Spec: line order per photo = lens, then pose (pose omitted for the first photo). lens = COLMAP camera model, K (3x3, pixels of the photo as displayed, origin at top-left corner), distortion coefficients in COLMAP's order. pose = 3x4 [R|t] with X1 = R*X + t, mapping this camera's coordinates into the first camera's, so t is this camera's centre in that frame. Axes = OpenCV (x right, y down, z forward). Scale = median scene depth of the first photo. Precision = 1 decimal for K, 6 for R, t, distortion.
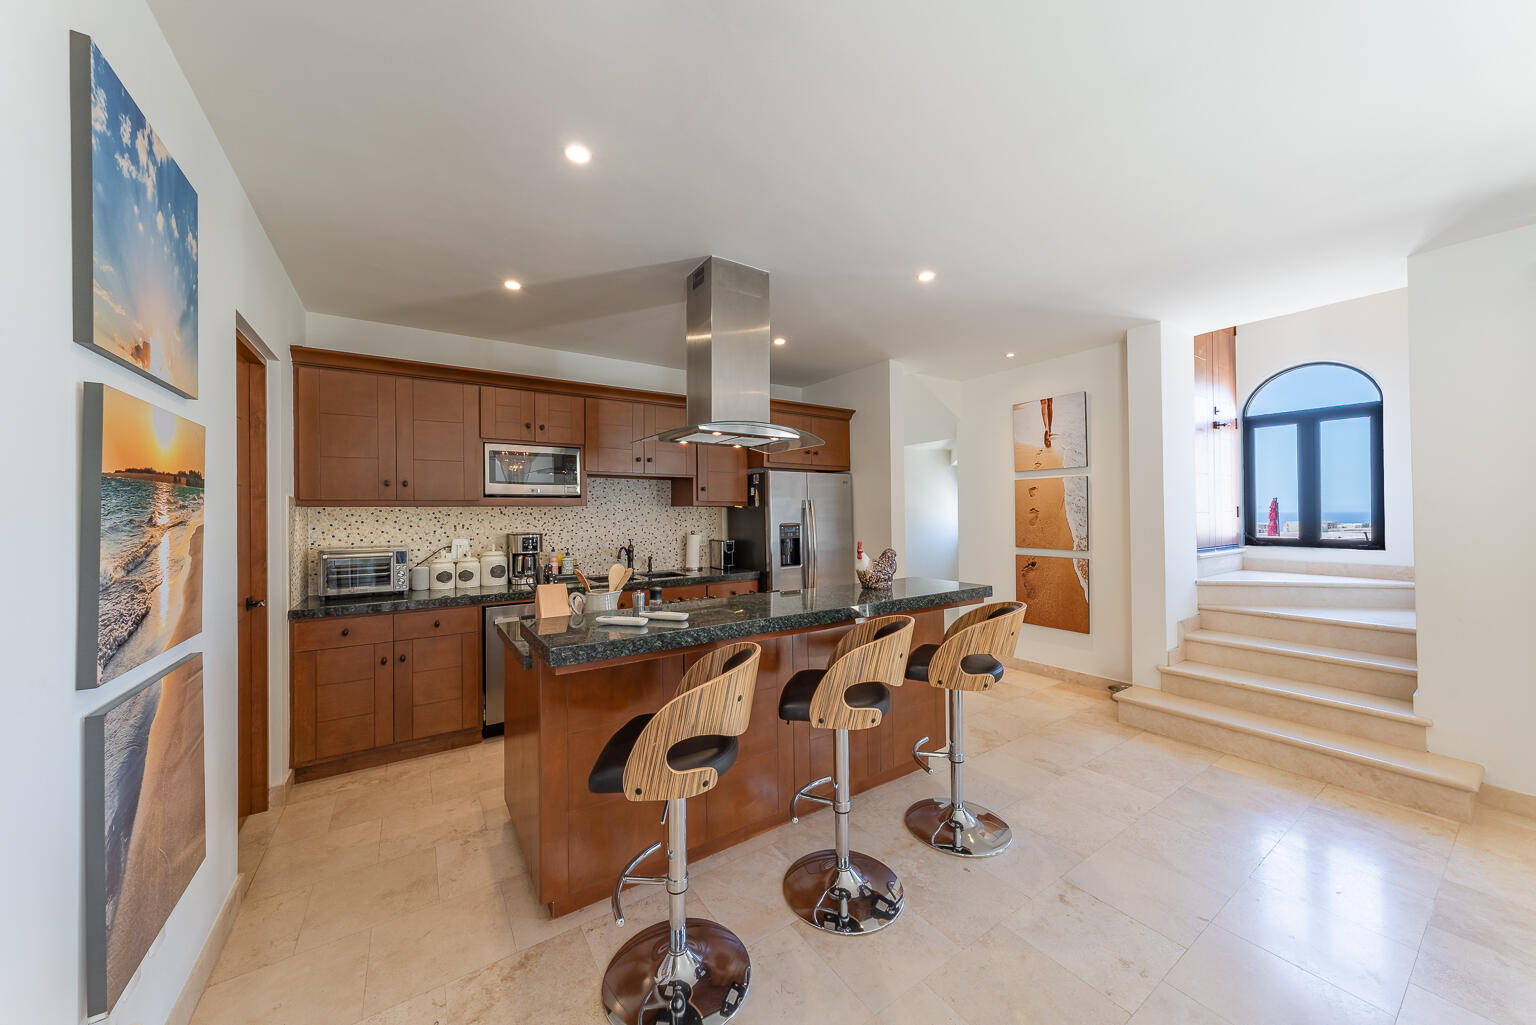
lens RADIAL K [[534.0, 0, 763.1], [0, 534.0, 508.8], [0, 0, 1]] dist [-0.000753, 0.001762]
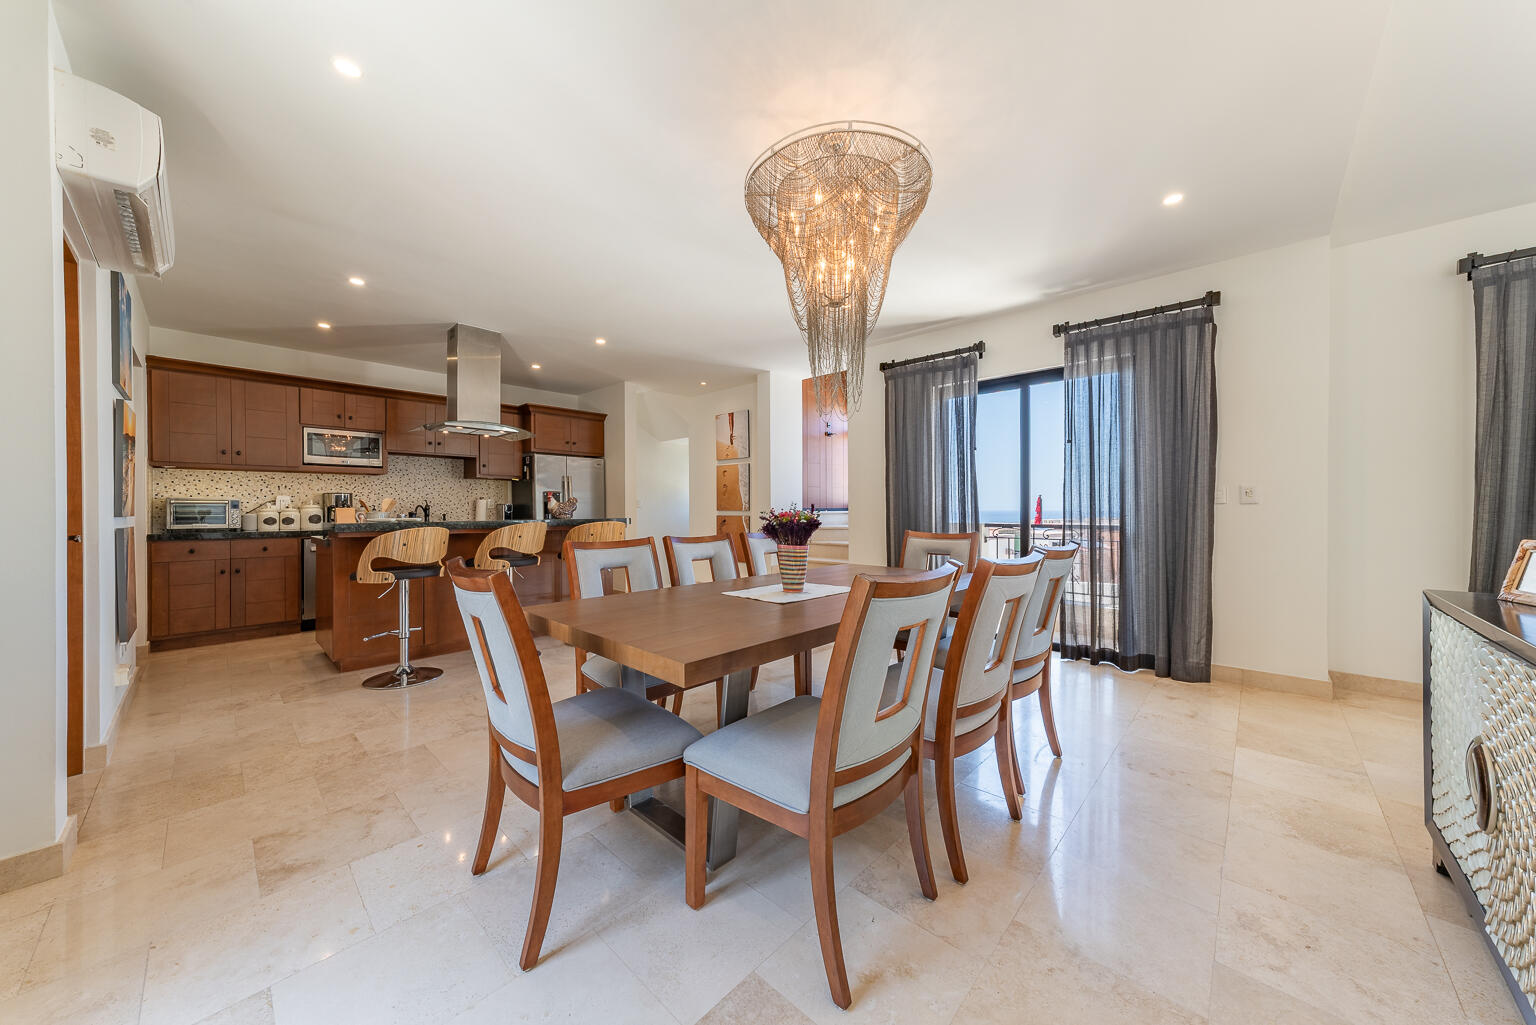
lens RADIAL K [[534.0, 0, 768.9], [0, 534.0, 509.8], [0, 0, 1]] dist [-0.000753, 0.001762]
pose [[0.974272, 0.005399, 0.225309, 0.337312], [-0.007232, 0.999947, 0.007309, 0.071092], [-0.225258, -0.008750, 0.974260, -0.614499]]
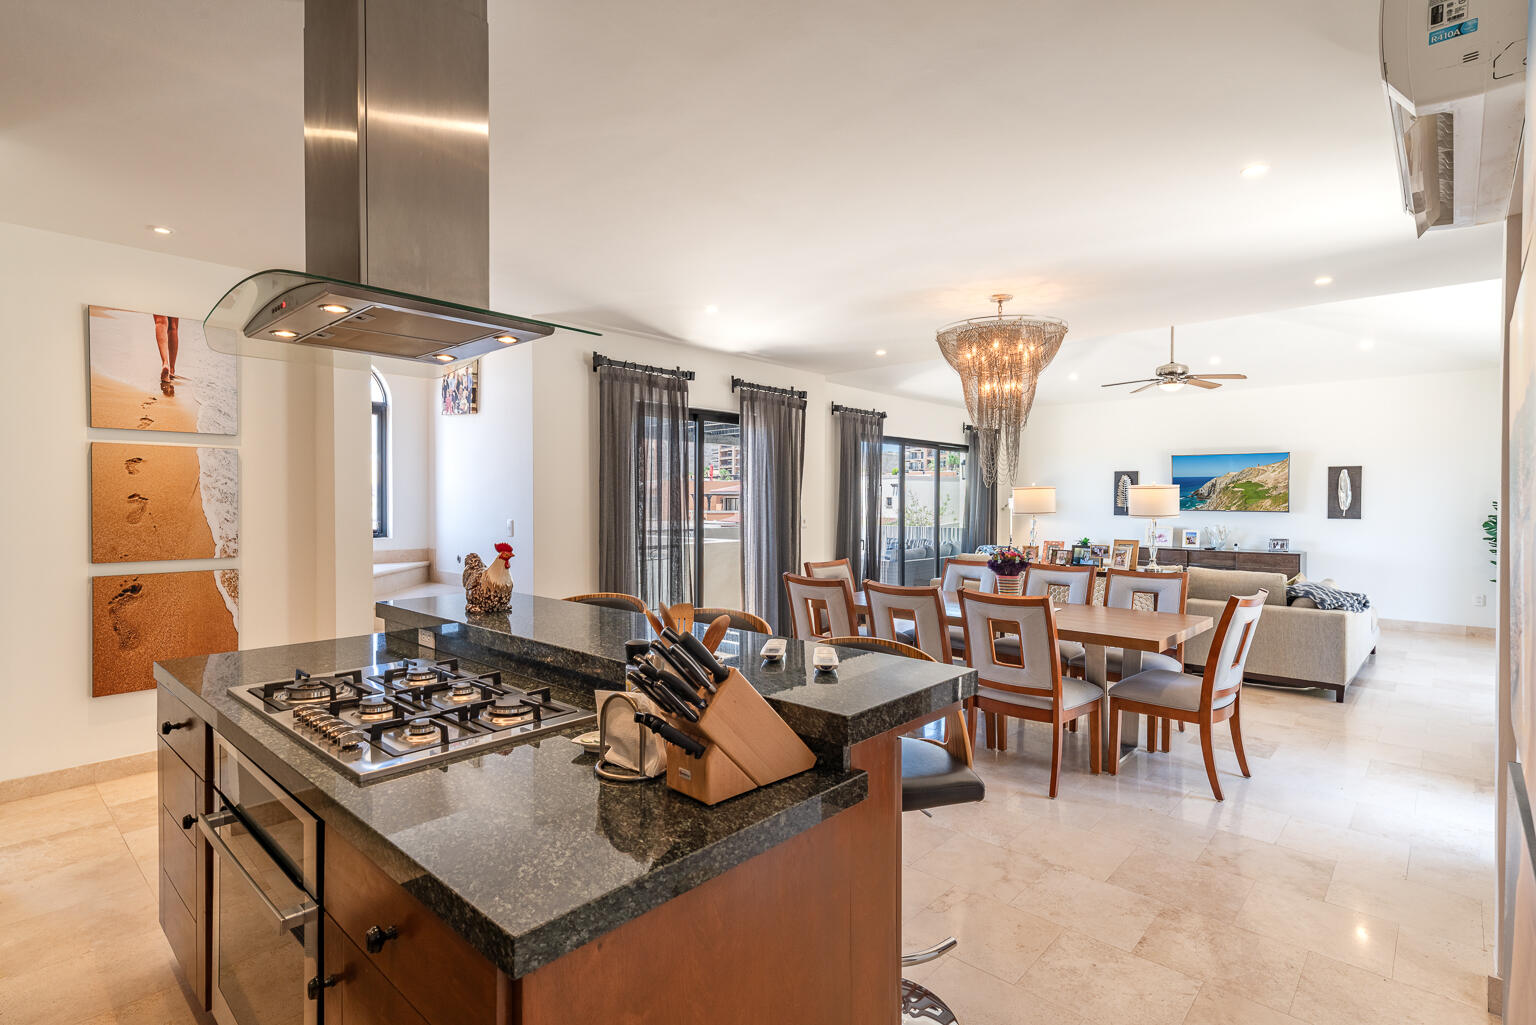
lens RADIAL K [[734.0, 0, 767.2], [0, 734.0, 507.3], [0, 0, 1]] dist [0.005714, 0.000938]
pose [[-0.244751, 0.002768, 0.969582, -0.537375], [-0.002377, 0.999991, -0.003455, 0.017366], [-0.969583, -0.003150, -0.244742, 0.620307]]
